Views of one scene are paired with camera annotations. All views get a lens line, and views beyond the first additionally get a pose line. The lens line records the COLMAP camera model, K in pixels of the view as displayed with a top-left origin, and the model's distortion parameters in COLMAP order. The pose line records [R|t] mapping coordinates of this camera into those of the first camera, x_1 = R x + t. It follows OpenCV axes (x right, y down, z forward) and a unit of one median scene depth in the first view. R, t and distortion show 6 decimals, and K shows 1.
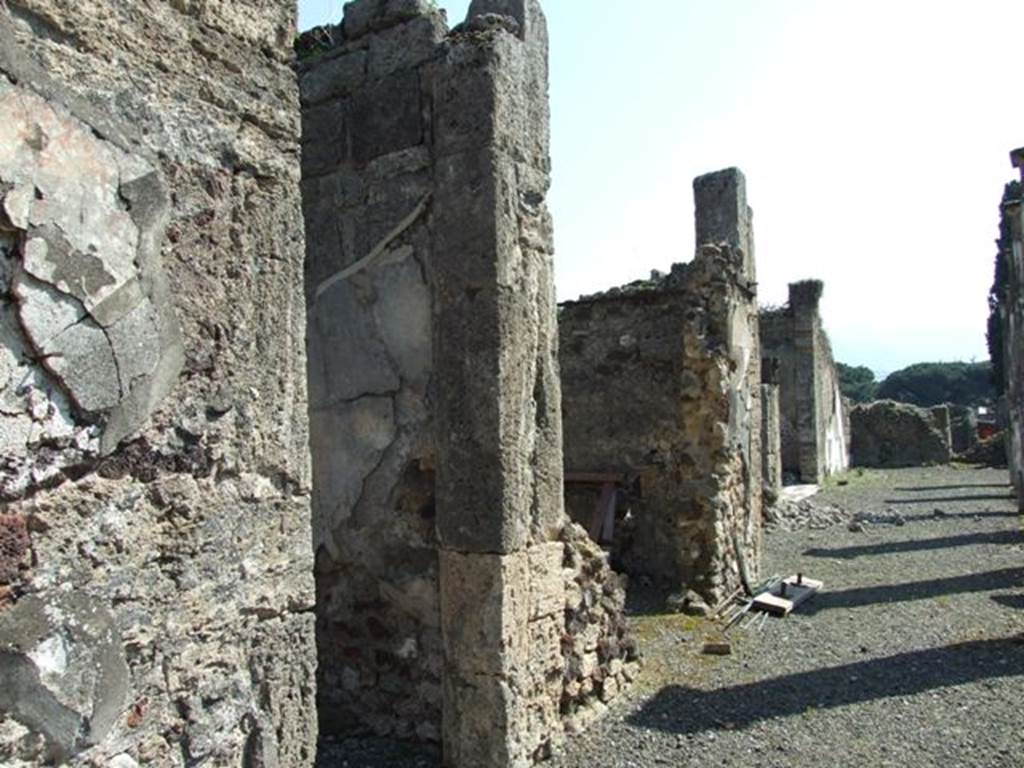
lens RADIAL K [[838.4, 0, 512.7], [0, 838.4, 373.4], [0, 0, 1]] dist [-0.068022, 0.061871]
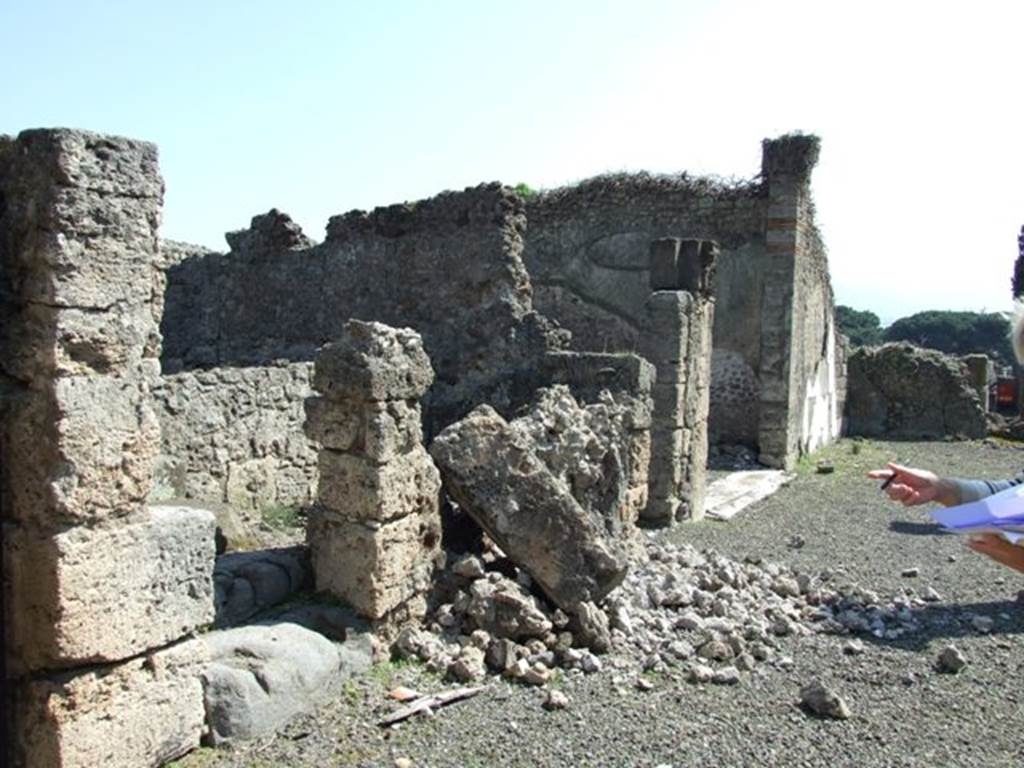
lens RADIAL K [[838.4, 0, 512.7], [0, 838.4, 373.4], [0, 0, 1]] dist [-0.068022, 0.061871]
pose [[0.998661, 0.051726, -0.000551, 0.159806], [-0.051487, 0.994970, 0.085929, 0.019107], [0.004993, -0.085785, 0.996301, 0.384463]]
